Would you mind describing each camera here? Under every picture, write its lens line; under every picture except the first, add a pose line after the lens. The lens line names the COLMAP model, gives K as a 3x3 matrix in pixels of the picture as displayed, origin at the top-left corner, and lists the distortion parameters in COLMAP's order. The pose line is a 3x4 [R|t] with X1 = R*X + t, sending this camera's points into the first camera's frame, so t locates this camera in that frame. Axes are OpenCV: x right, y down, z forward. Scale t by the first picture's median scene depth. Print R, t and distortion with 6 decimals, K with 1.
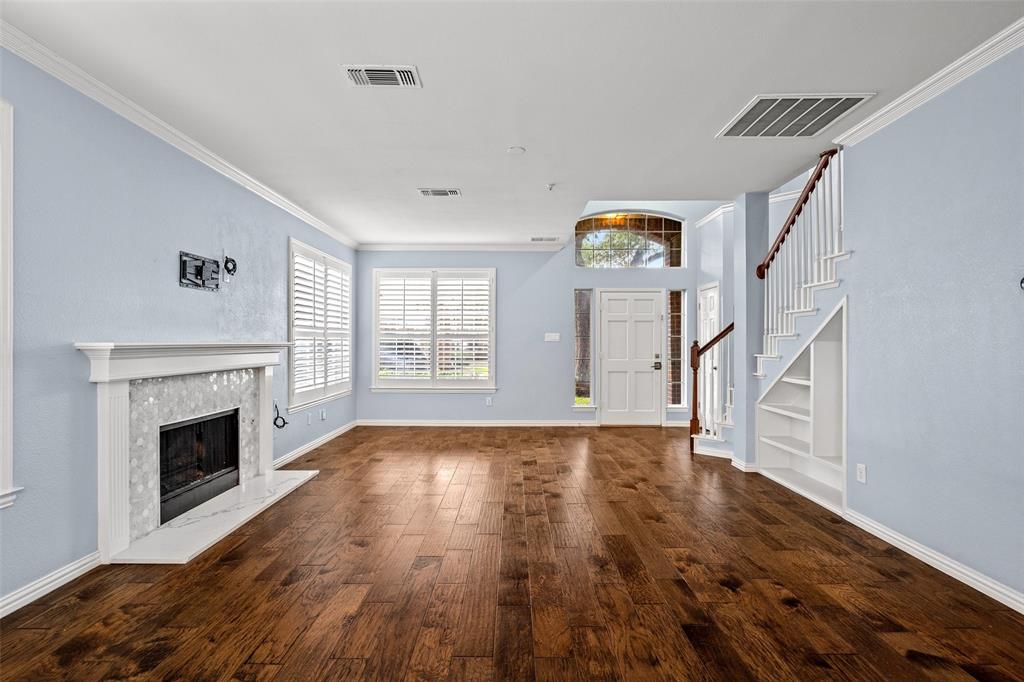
lens RADIAL K [[461.2, 0, 507.6], [0, 461.2, 341.4], [0, 0, 1]] dist [-0.004638, 0.000383]
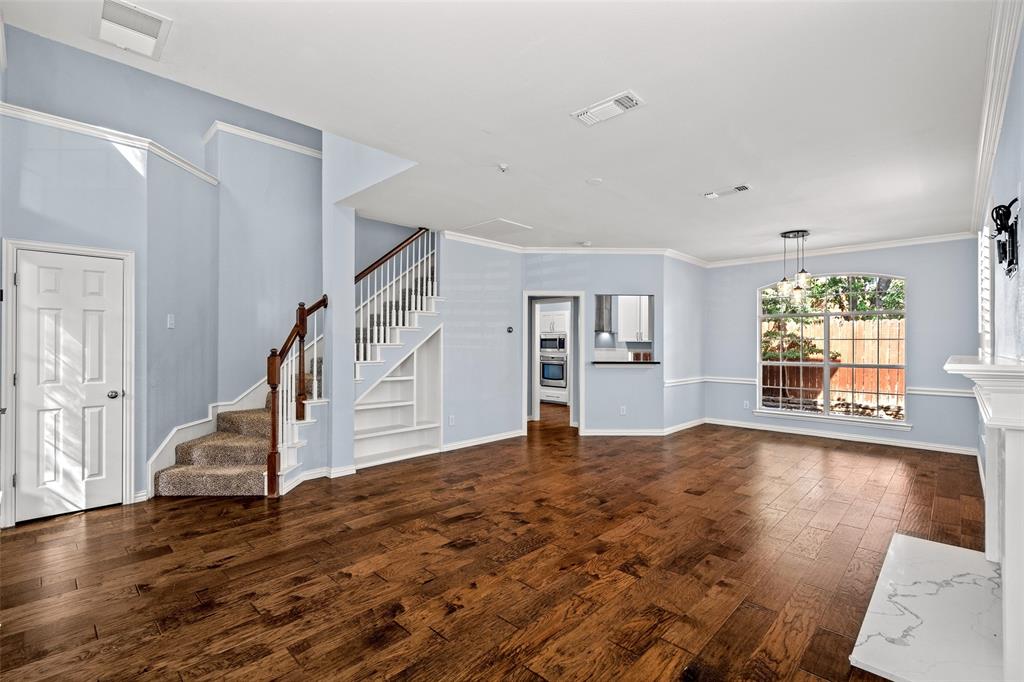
lens RADIAL K [[461.2, 0, 510.9], [0, 461.2, 341.7], [0, 0, 1]] dist [-0.004638, 0.000383]
pose [[-0.730740, 0.001741, 0.682653, -0.597394], [-0.006032, 0.999941, -0.009006, -0.013205], [-0.682629, -0.010699, -0.730687, 1.954049]]
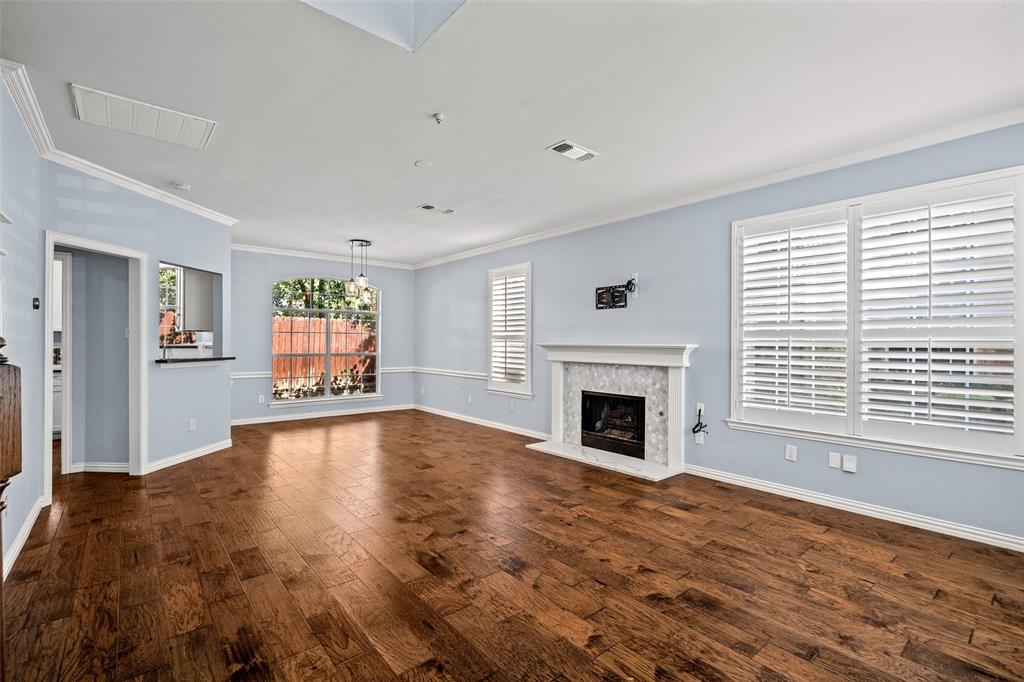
lens RADIAL K [[461.2, 0, 514.8], [0, 461.2, 342.4], [0, 0, 1]] dist [-0.004638, 0.000383]
pose [[-0.754674, -0.002806, -0.656093, 0.556914], [-0.002324, 0.999996, -0.001604, 0.000405], [0.656095, 0.000315, -0.754678, 1.944516]]
